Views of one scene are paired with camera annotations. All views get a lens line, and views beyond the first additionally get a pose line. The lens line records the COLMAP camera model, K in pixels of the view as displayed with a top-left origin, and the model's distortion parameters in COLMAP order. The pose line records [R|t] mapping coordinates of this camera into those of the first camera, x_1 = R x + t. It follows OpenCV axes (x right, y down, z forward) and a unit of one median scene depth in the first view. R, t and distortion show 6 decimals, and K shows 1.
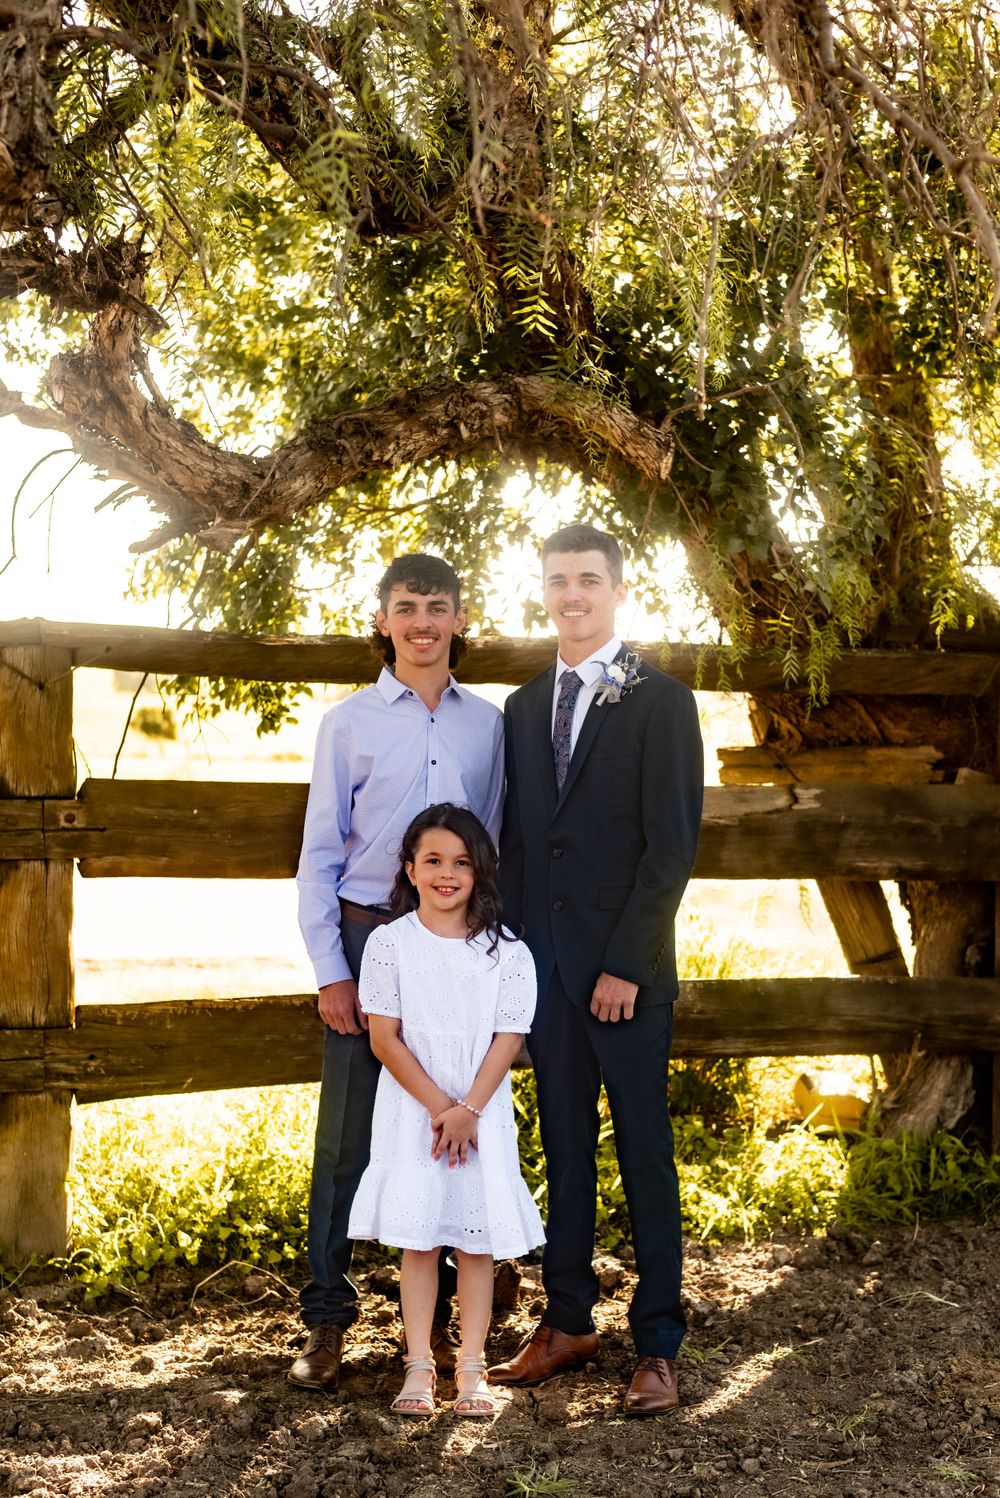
lens RADIAL K [[2162.3, 0, 543.9], [0, 2162.3, 793.6], [0, 0, 1]] dist [0.008910, 0.000000]
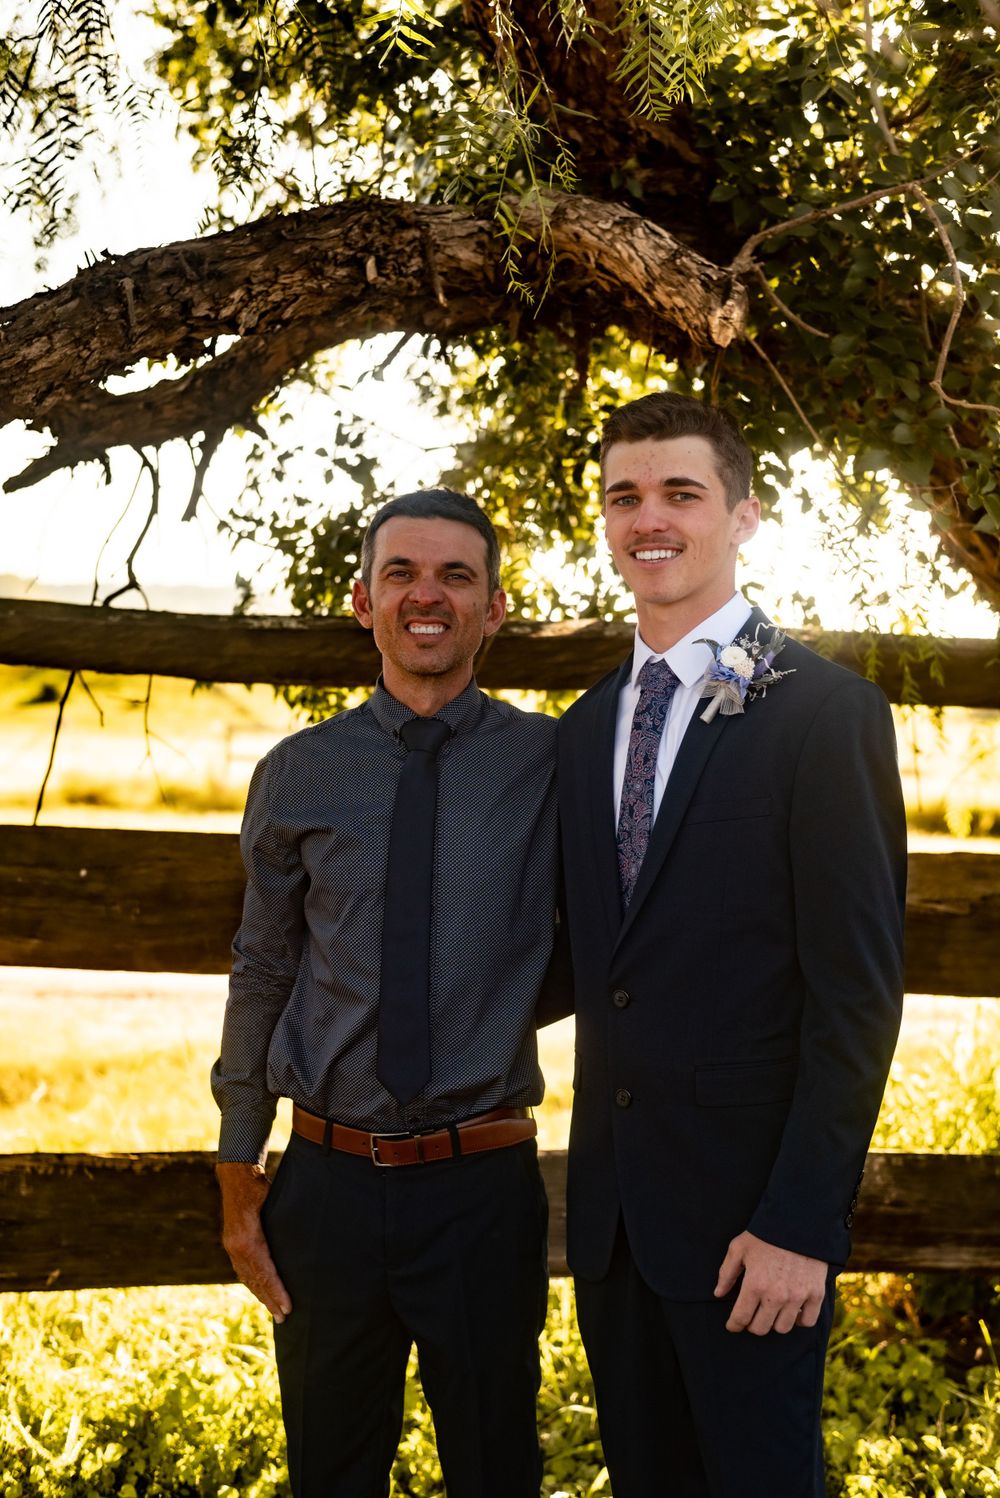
lens RADIAL K [[2083.8, 0, 499.7], [0, 2083.8, 753.5], [0, 0, 1]] dist [0.028277, 0.000000]
pose [[0.960343, 0.019855, -0.278115, 0.145674], [-0.026851, 0.999411, -0.021368, -0.018666], [0.277527, 0.027988, 0.960310, 0.410990]]
